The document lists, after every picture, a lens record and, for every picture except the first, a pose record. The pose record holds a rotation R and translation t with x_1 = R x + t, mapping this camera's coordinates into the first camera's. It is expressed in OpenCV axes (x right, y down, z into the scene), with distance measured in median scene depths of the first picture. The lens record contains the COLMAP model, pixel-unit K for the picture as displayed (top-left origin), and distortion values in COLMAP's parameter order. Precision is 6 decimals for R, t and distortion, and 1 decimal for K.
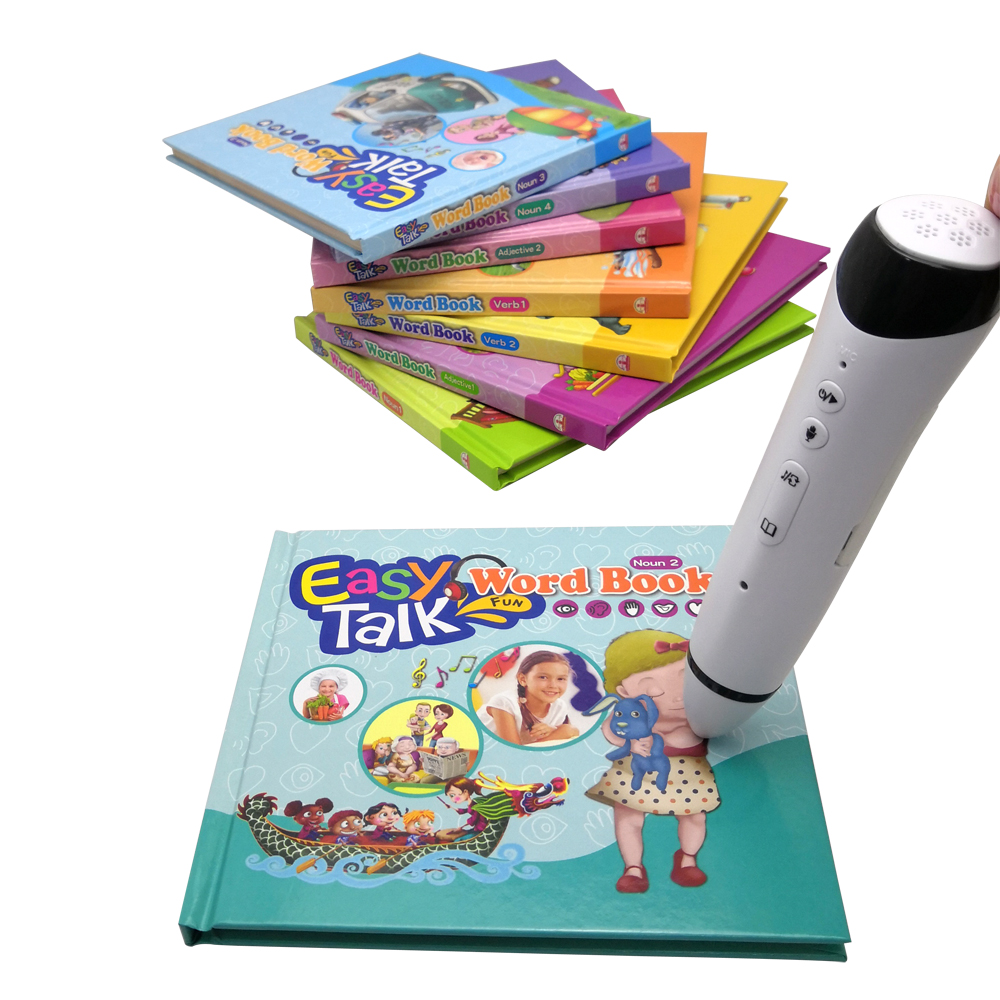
lens RADIAL K [[696.1, 0, 500.0], [0, 696.1, 500.0], [0, 0, 1]] dist [0.007486, 0.007136]
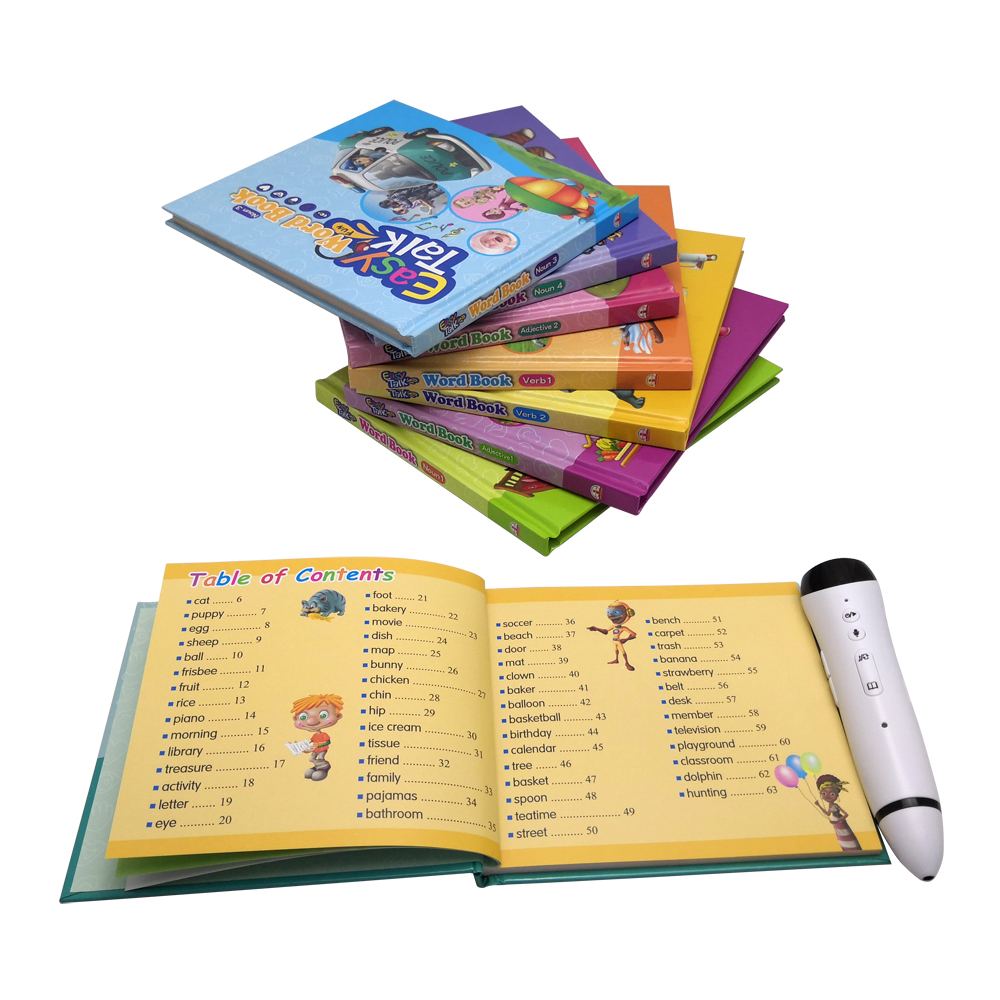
lens RADIAL K [[696.1, 0, 500.0], [0, 696.1, 500.0], [0, 0, 1]] dist [0.007486, 0.007136]
pose [[0.986972, -0.067225, 0.146172, -0.213105], [0.056912, 0.995661, 0.073626, -0.168457], [-0.150487, -0.064348, 0.986516, -0.106156]]
